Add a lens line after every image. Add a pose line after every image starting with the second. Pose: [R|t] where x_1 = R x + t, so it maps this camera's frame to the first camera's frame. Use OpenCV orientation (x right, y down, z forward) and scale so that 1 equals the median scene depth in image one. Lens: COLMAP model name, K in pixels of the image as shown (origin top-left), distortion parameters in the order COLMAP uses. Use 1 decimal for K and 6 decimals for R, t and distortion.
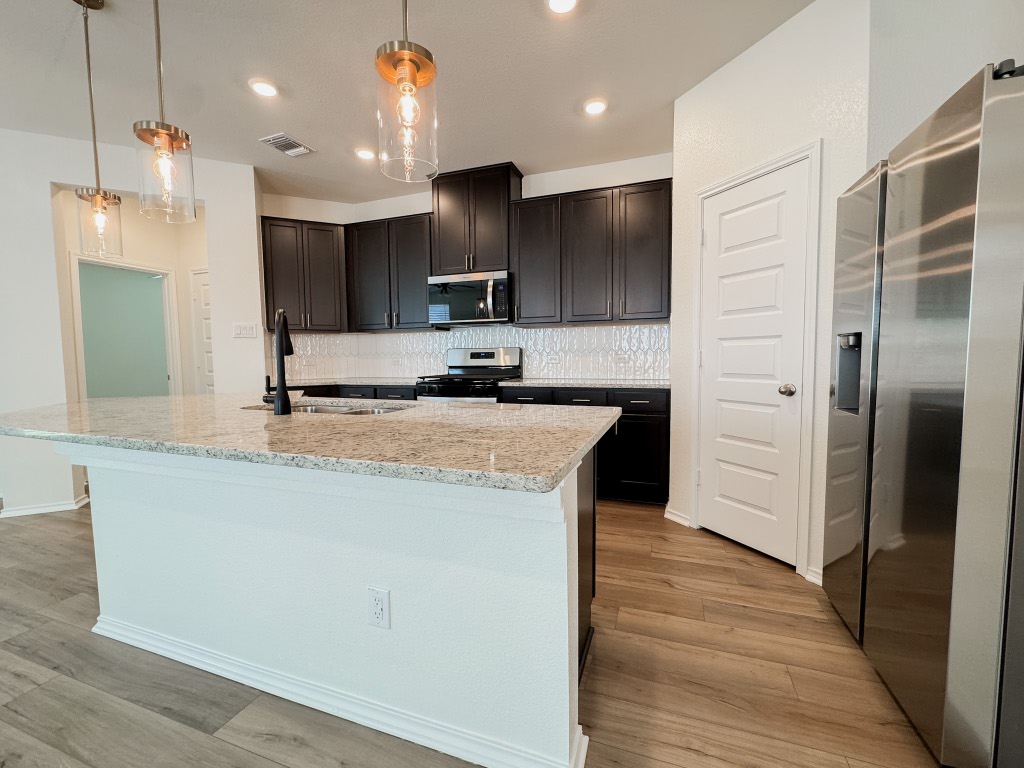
lens RADIAL K [[433.0, 0, 510.4], [0, 433.0, 383.8], [0, 0, 1]] dist [-0.001733, 0.000235]
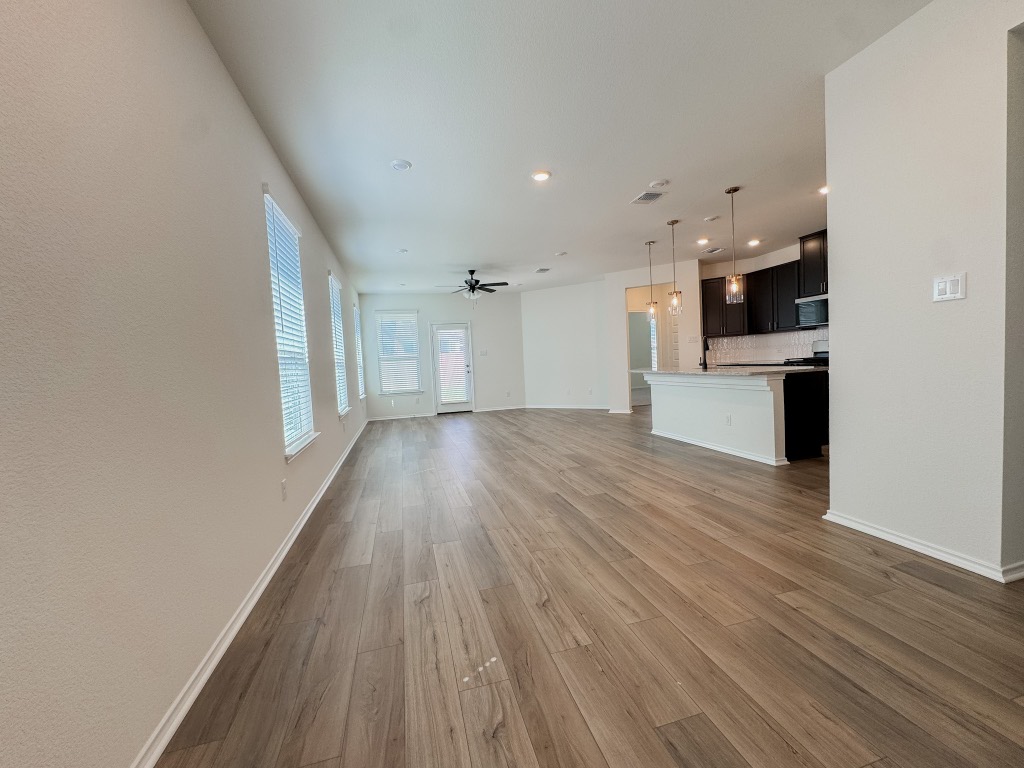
lens RADIAL K [[408.3, 0, 510.9], [0, 408.3, 384.0], [0, 0, 1]] dist [-0.002909, 0.000310]
pose [[0.572889, 0.026679, -0.819199, 0.518979], [-0.009316, 0.999617, 0.026040, 0.053548], [0.819580, -0.007287, 0.572919, -0.876748]]
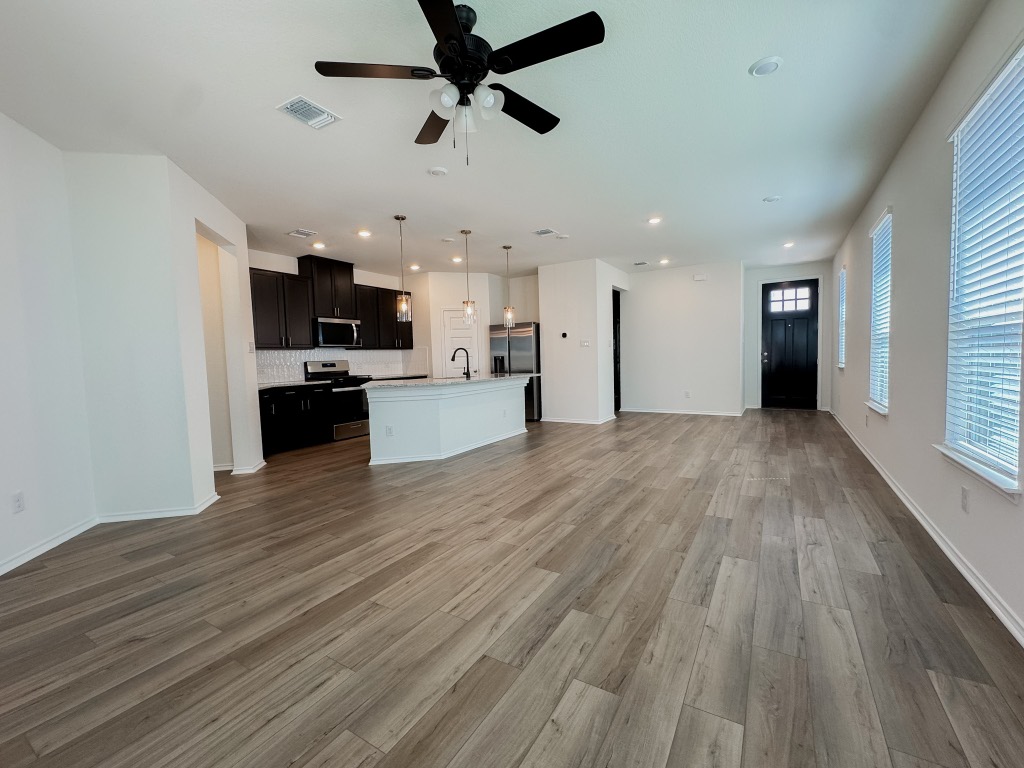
lens RADIAL K [[433.0, 0, 510.4], [0, 433.0, 383.8], [0, 0, 1]] dist [-0.001733, 0.000235]
pose [[0.202781, -0.054351, 0.977715, -1.783069], [0.091110, 0.995174, 0.036425, 0.010460], [-0.974976, 0.081694, 0.206754, -0.029237]]
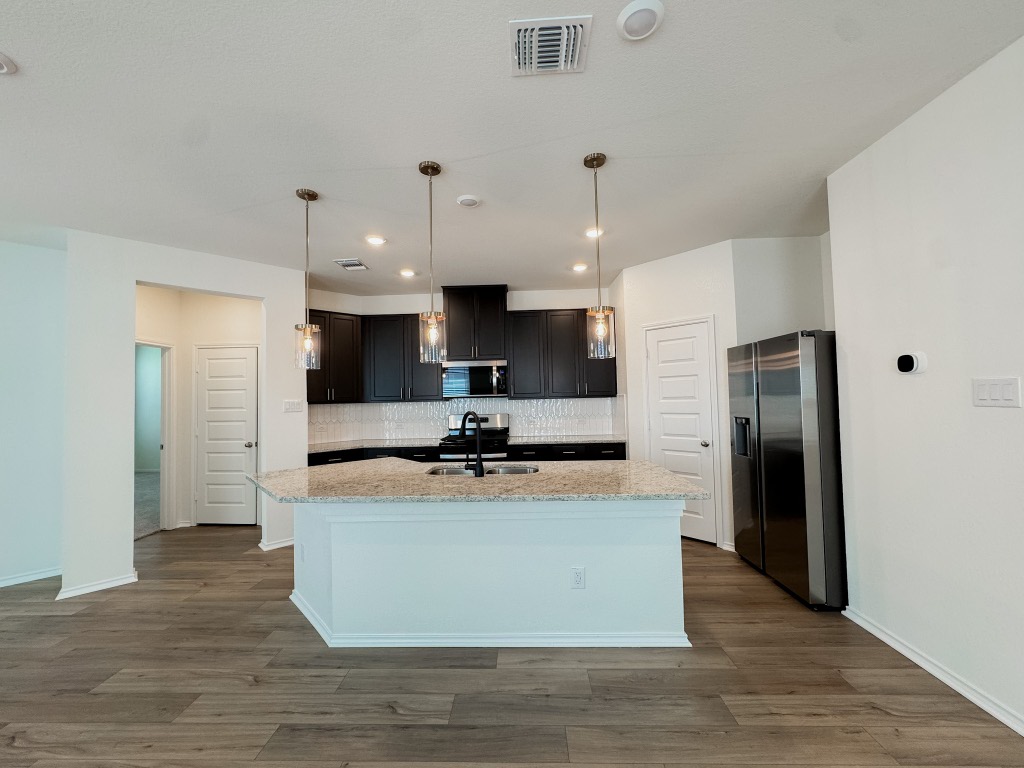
lens RADIAL K [[408.3, 0, 510.9], [0, 408.3, 384.0], [0, 0, 1]] dist [-0.002909, 0.000310]
pose [[0.950487, 0.001288, 0.310761, -0.404995], [0.031405, 0.994474, -0.100177, -0.053658], [-0.309173, 0.104977, 0.945194, -0.239361]]
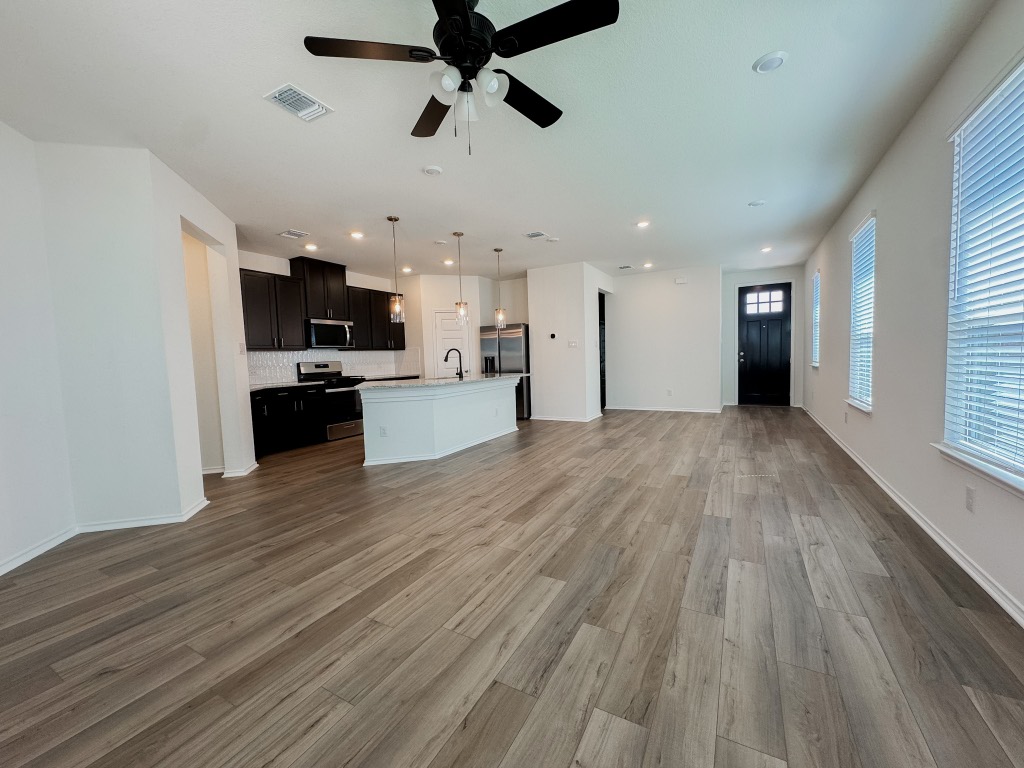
lens RADIAL K [[408.3, 0, 510.9], [0, 408.3, 384.0], [0, 0, 1]] dist [-0.002909, 0.000310]
pose [[0.166829, -0.059318, 0.984200, -1.729588], [0.095236, 0.994491, 0.043795, 0.005288], [-0.981376, 0.086426, 0.171559, 0.006769]]
